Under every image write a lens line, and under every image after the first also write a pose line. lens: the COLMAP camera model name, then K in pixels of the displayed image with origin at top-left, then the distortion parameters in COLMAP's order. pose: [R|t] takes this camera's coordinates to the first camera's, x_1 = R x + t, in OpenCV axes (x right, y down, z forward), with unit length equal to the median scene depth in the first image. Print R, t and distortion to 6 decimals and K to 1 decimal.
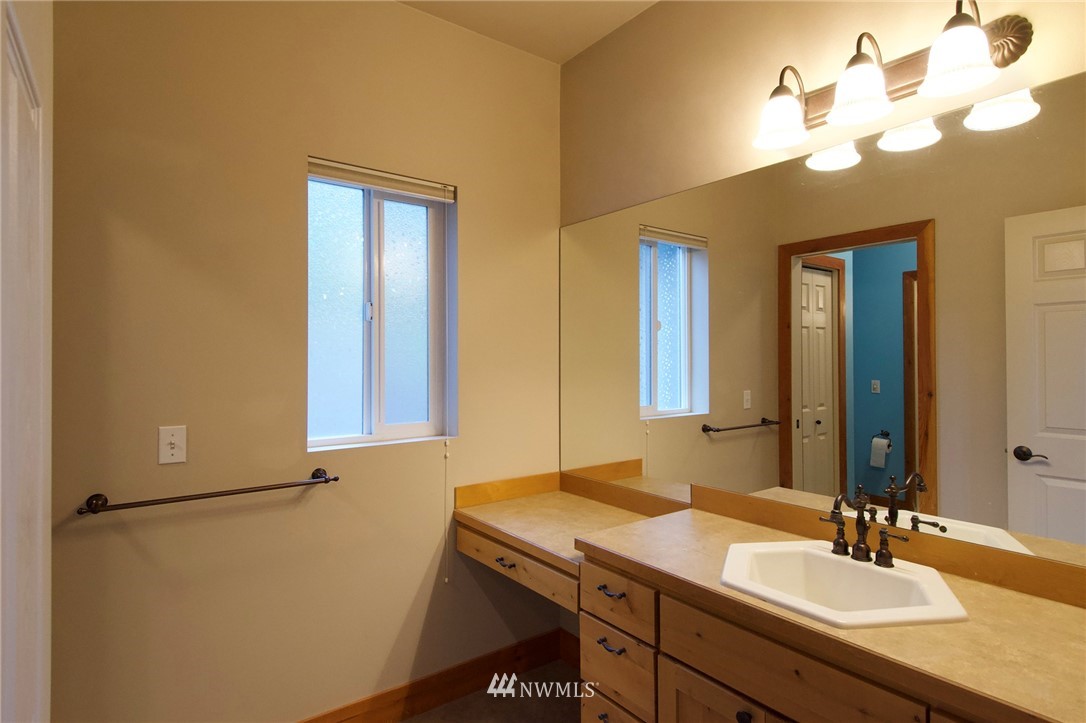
lens RADIAL K [[582.7, 0, 541.6], [0, 582.7, 360.1], [0, 0, 1]] dist [0.013650, -0.009680]
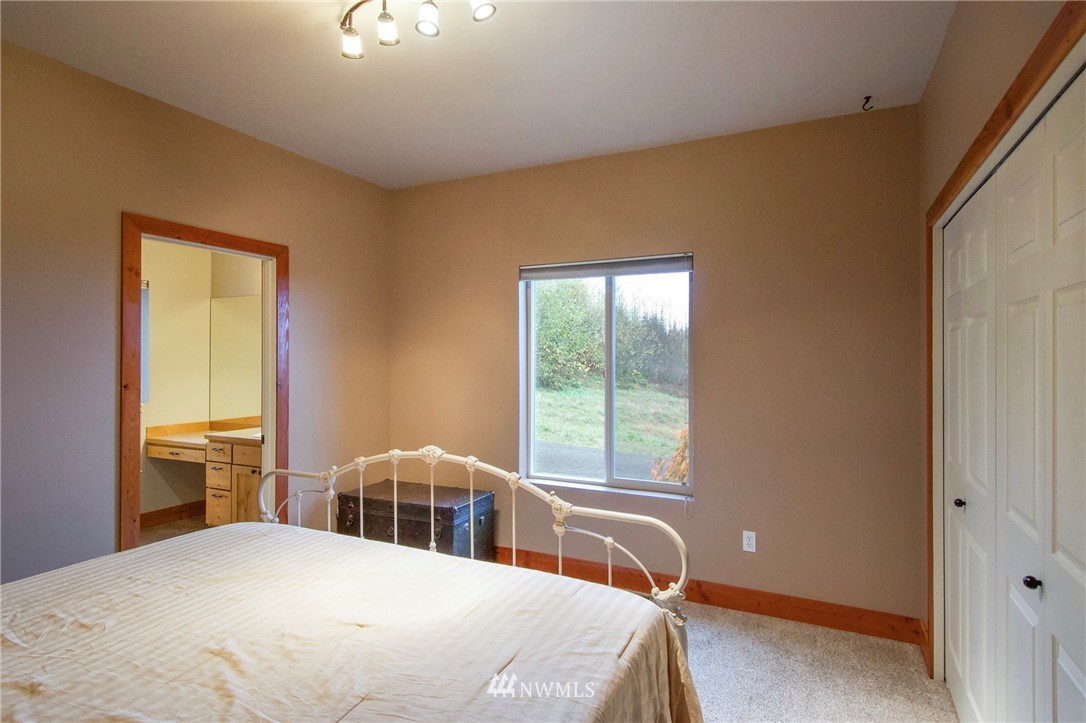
lens RADIAL K [[582.7, 0, 546.8], [0, 582.7, 360.1], [0, 0, 1]] dist [0.013650, -0.009680]
pose [[0.890189, 0.005885, 0.455554, 0.221459], [-0.005674, 0.999982, -0.001832, -0.026477], [-0.455557, -0.000954, 0.890206, -1.966891]]
